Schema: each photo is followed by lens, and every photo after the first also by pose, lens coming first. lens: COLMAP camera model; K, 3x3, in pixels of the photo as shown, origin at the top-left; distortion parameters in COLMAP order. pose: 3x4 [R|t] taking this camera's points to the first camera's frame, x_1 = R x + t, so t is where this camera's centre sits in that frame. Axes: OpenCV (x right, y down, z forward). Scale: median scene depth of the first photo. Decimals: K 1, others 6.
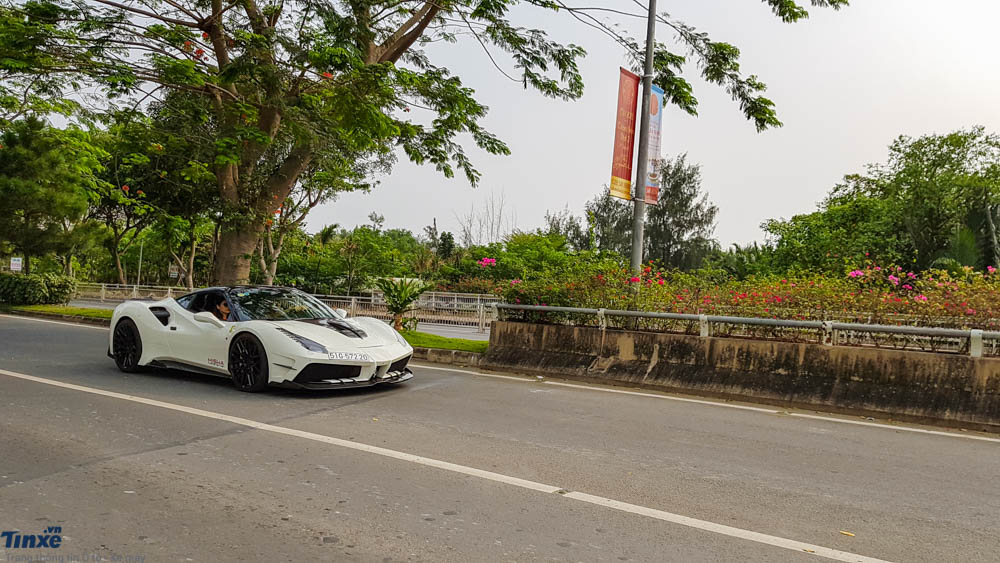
lens RADIAL K [[773.9, 0, 500.0], [0, 773.9, 281.5], [0, 0, 1]] dist [0.009666, 0.003950]
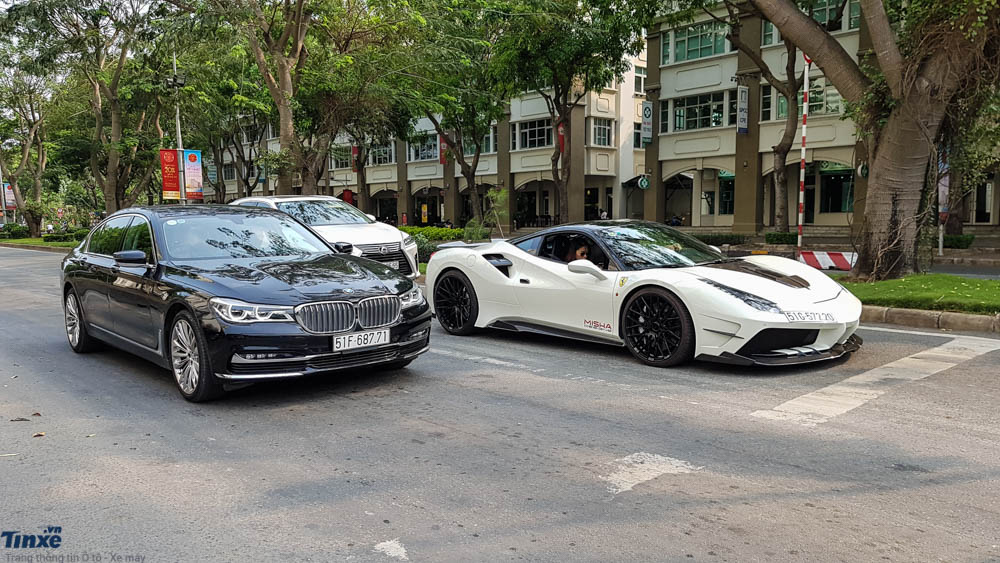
lens RADIAL K [[773.9, 0, 500.0], [0, 773.9, 281.5], [0, 0, 1]] dist [0.009666, 0.003950]
pose [[0.983000, -0.024671, -0.181941, -0.310387], [0.040670, 0.995573, 0.084739, -0.007113], [0.179045, -0.090698, 0.979651, 0.229457]]
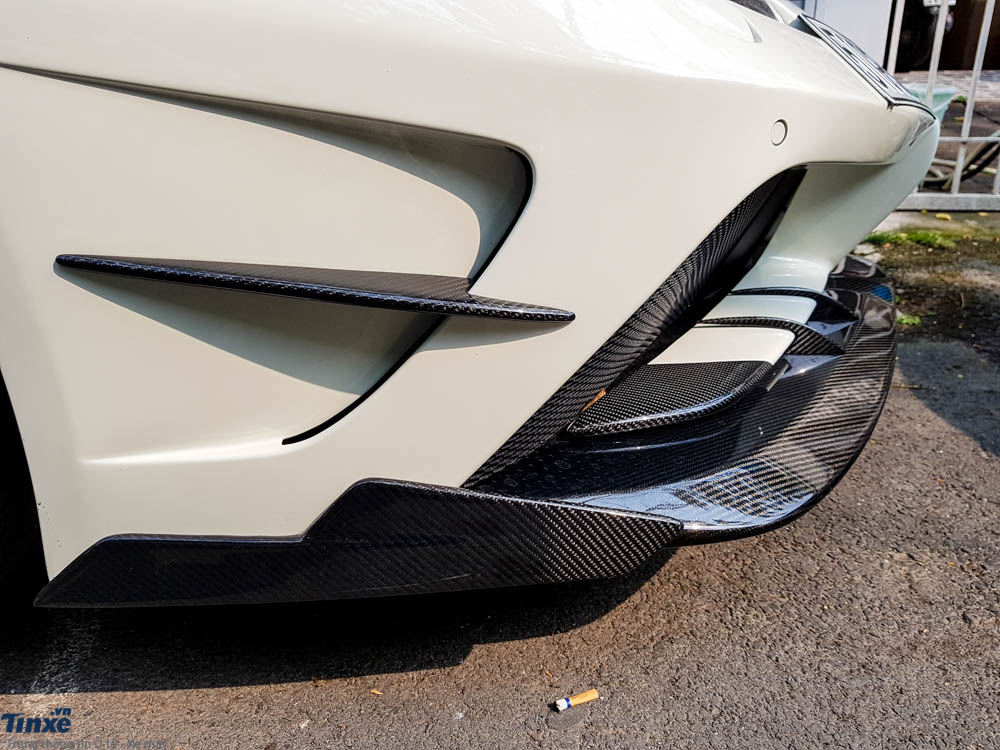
lens RADIAL K [[768.4, 0, 500.0], [0, 768.4, 375.0], [0, 0, 1]] dist [0.004604, -0.003899]
pose [[0.885954, -0.199410, 0.418713, -0.259025], [0.045790, 0.936041, 0.348899, 0.085606], [-0.461506, -0.289935, 0.838421, 0.837133]]
